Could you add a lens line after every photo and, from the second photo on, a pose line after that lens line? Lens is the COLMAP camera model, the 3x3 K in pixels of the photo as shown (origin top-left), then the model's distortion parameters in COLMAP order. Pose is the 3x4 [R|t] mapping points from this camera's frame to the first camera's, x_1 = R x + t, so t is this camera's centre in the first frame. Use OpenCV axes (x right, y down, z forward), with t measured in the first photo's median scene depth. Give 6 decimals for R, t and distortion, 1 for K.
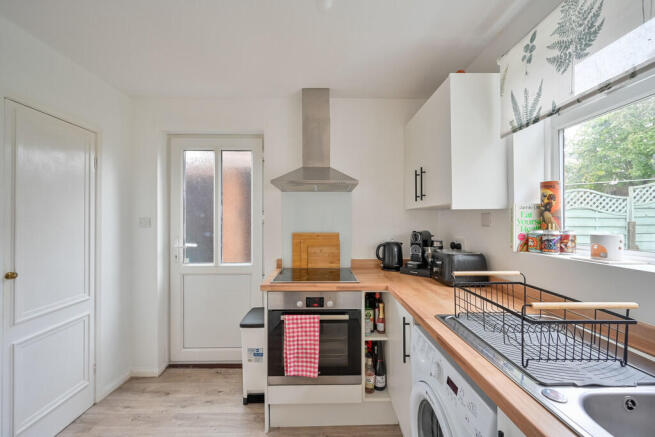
lens RADIAL K [[264.5, 0, 328.6], [0, 264.5, 220.0], [0, 0, 1]] dist [0.002993, 0.000388]
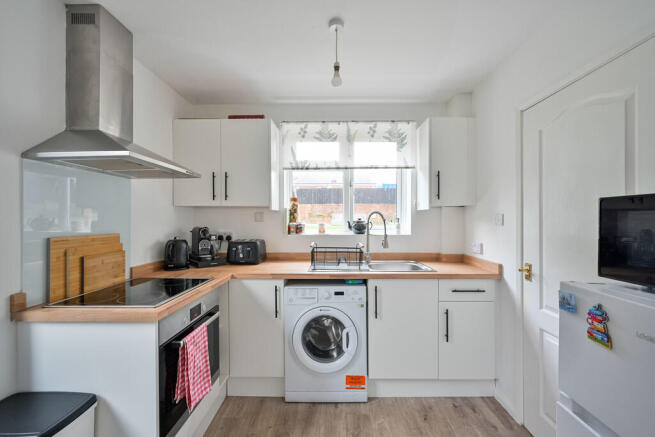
lens RADIAL K [[264.5, 0, 332.9], [0, 264.5, 222.0], [0, 0, 1]] dist [0.002993, 0.000388]
pose [[0.021617, -0.013060, 0.999681, -1.106442], [-0.004471, 0.999903, 0.013160, 0.007664], [-0.999756, -0.004754, 0.021556, 0.662143]]
